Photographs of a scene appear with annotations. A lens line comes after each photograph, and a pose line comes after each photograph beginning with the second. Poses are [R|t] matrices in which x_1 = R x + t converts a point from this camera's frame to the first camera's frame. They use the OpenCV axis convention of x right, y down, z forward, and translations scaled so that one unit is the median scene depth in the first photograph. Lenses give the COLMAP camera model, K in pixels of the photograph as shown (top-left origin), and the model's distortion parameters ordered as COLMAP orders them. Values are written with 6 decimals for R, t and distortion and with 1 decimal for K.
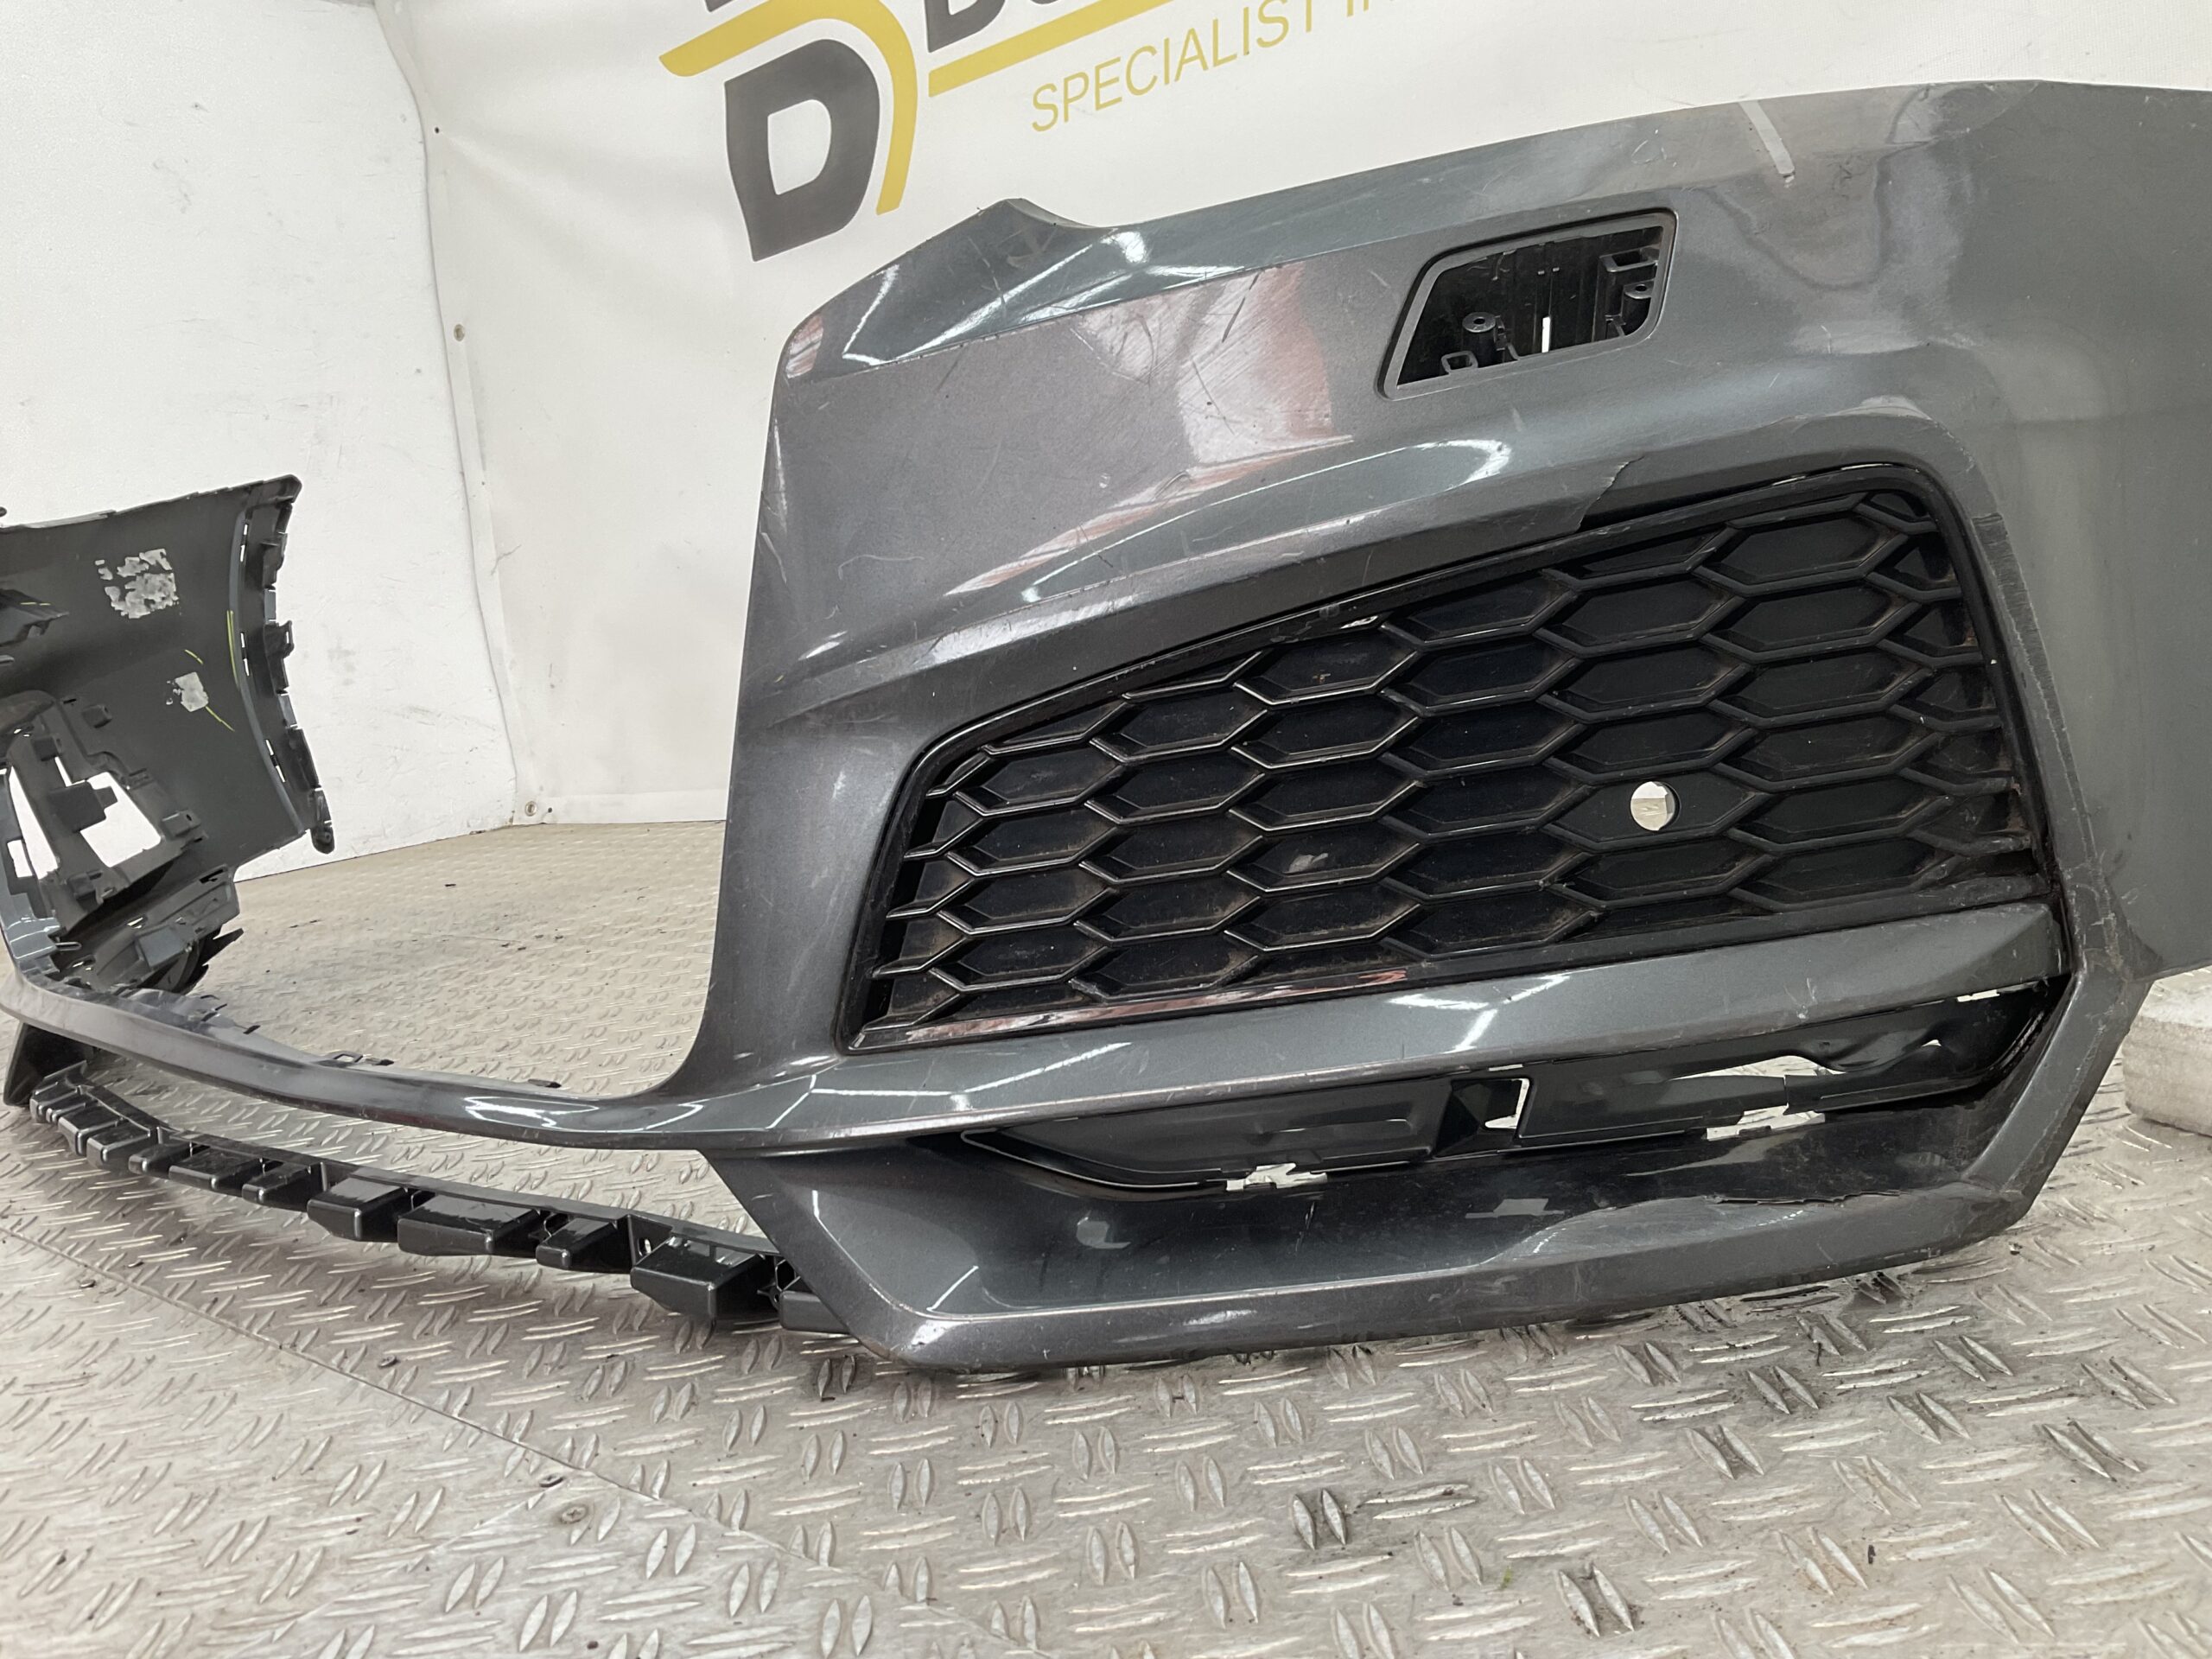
lens RADIAL K [[1813.9, 0, 1129.2], [0, 1813.9, 831.2], [0, 0, 1]] dist [0.147457, -0.331213]
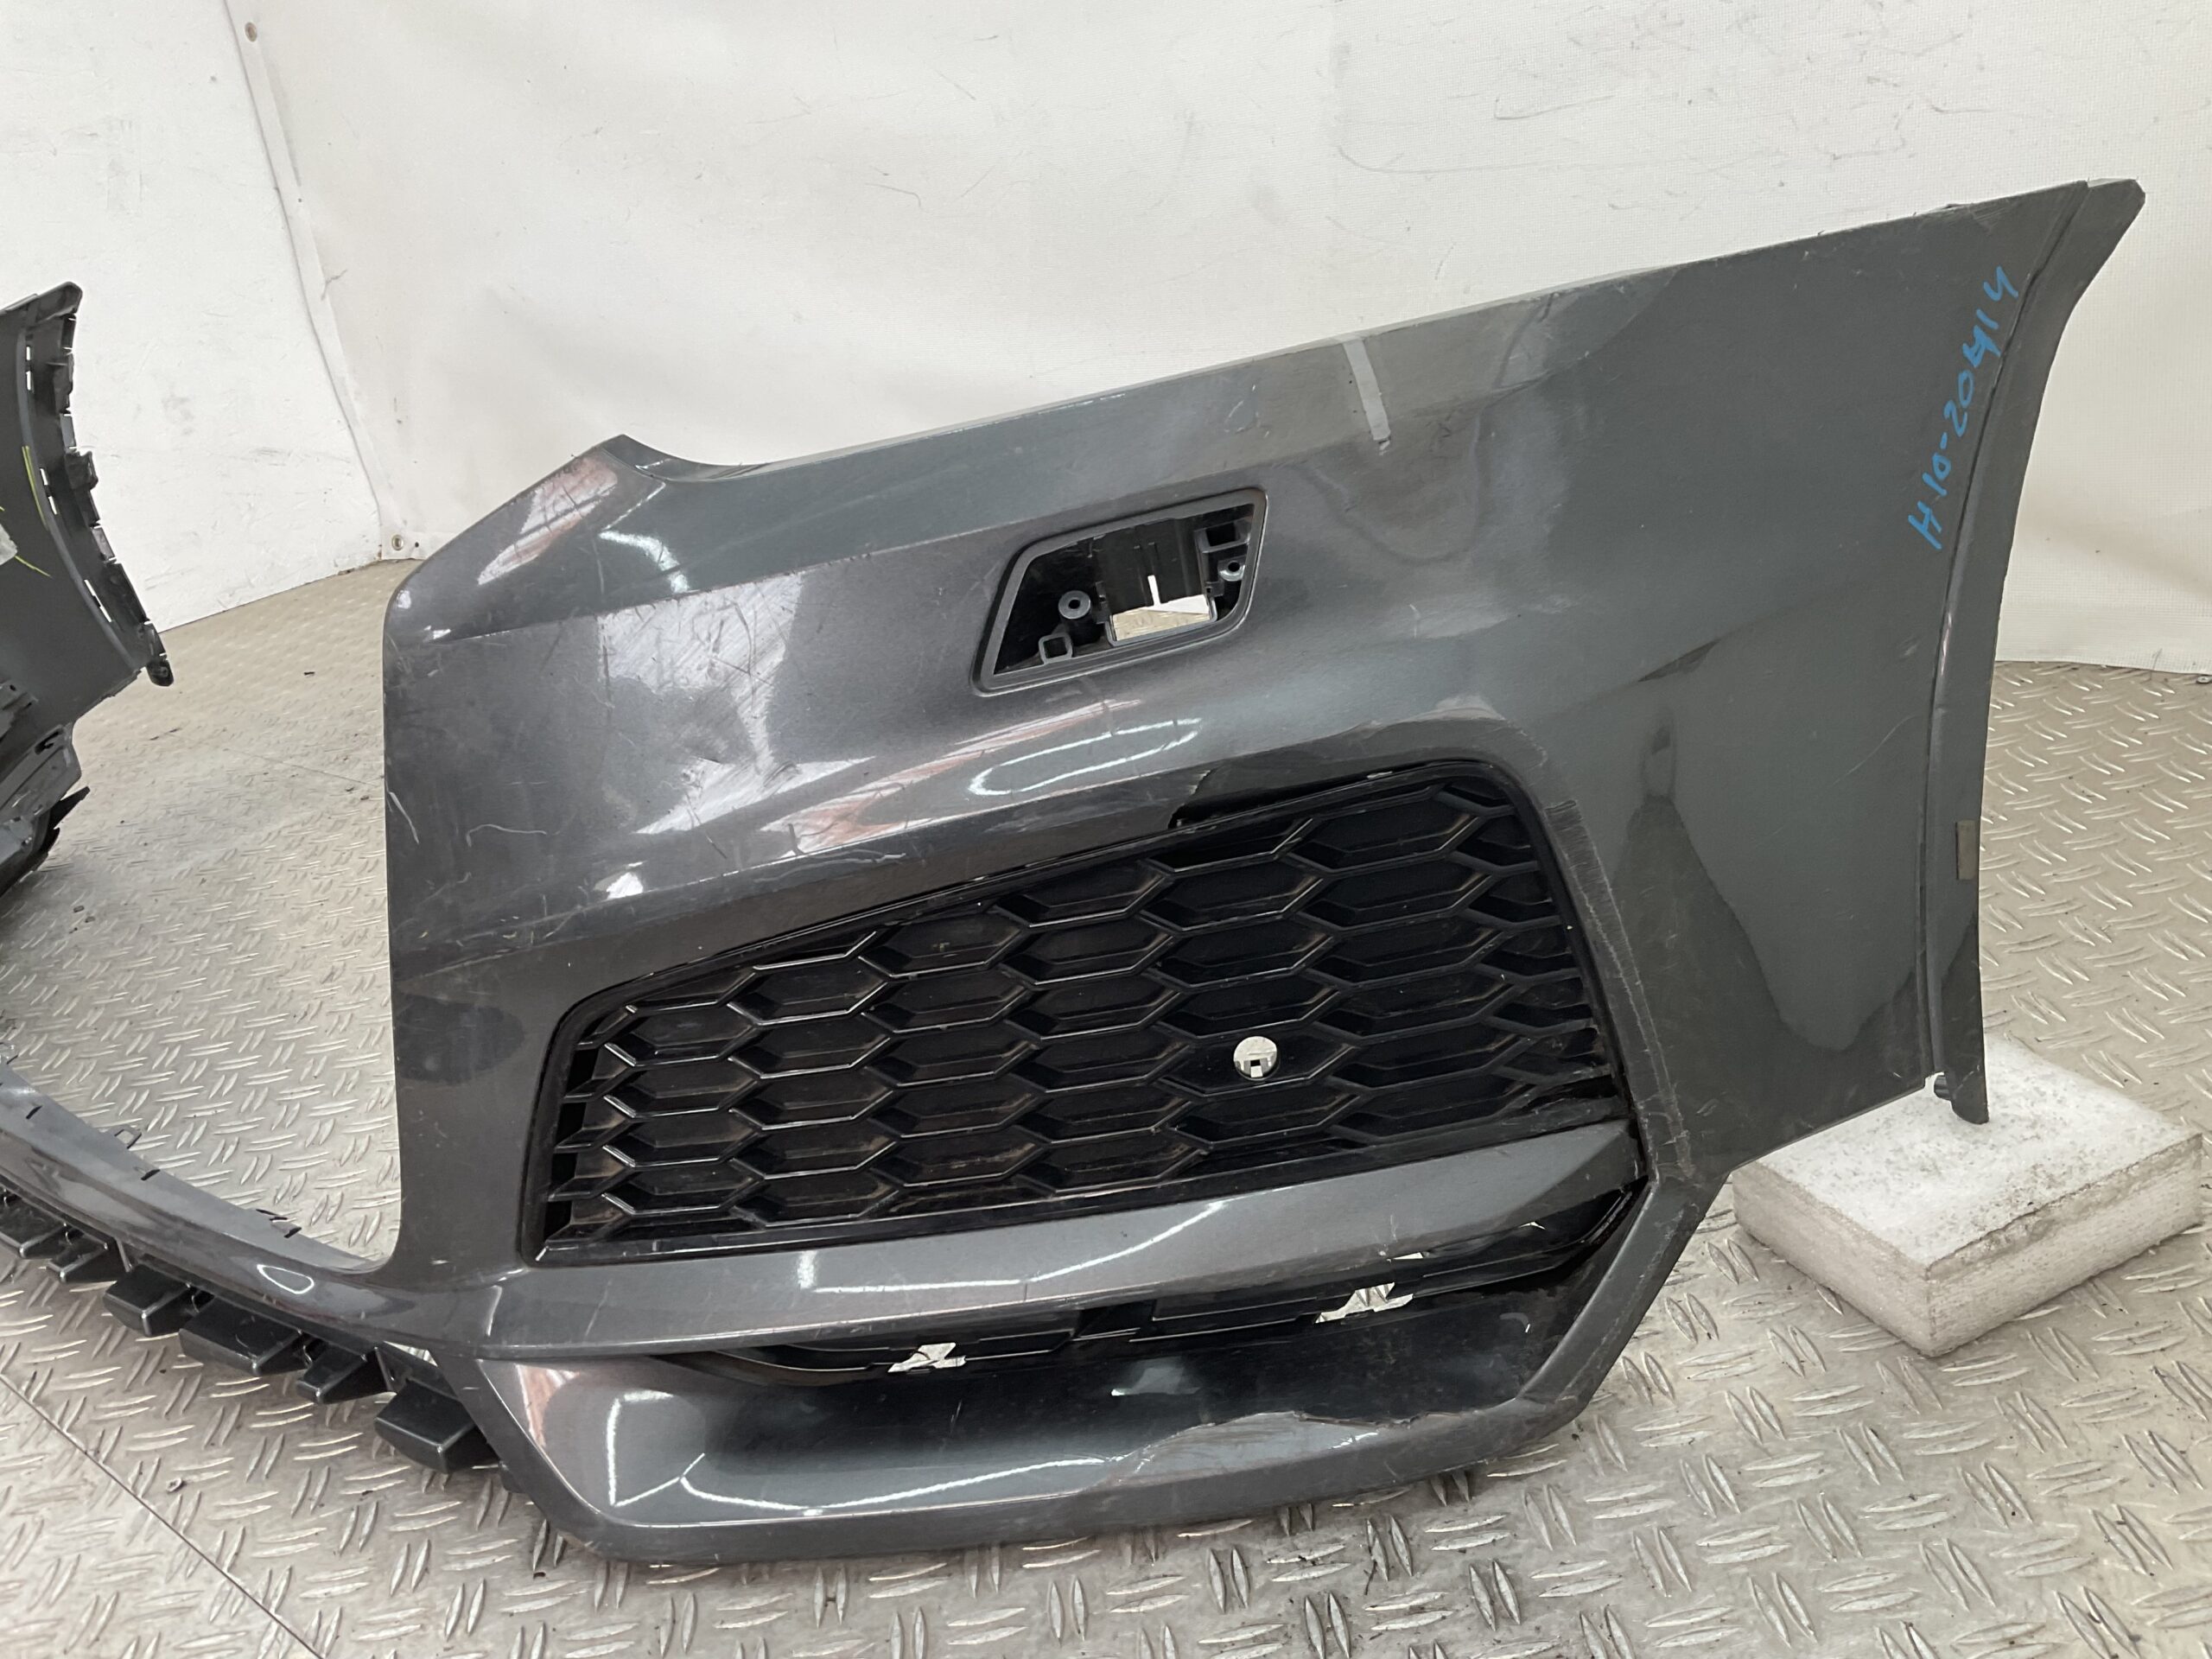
lens RADIAL K [[1828.0, 0, 1119.3], [0, 1828.0, 812.0], [0, 0, 1]] dist [0.067198, -0.105882]
pose [[0.999213, -0.039505, 0.003450, 0.206586], [0.037434, 0.968379, 0.246659, -0.410835], [-0.013085, -0.246336, 0.969096, 0.009377]]
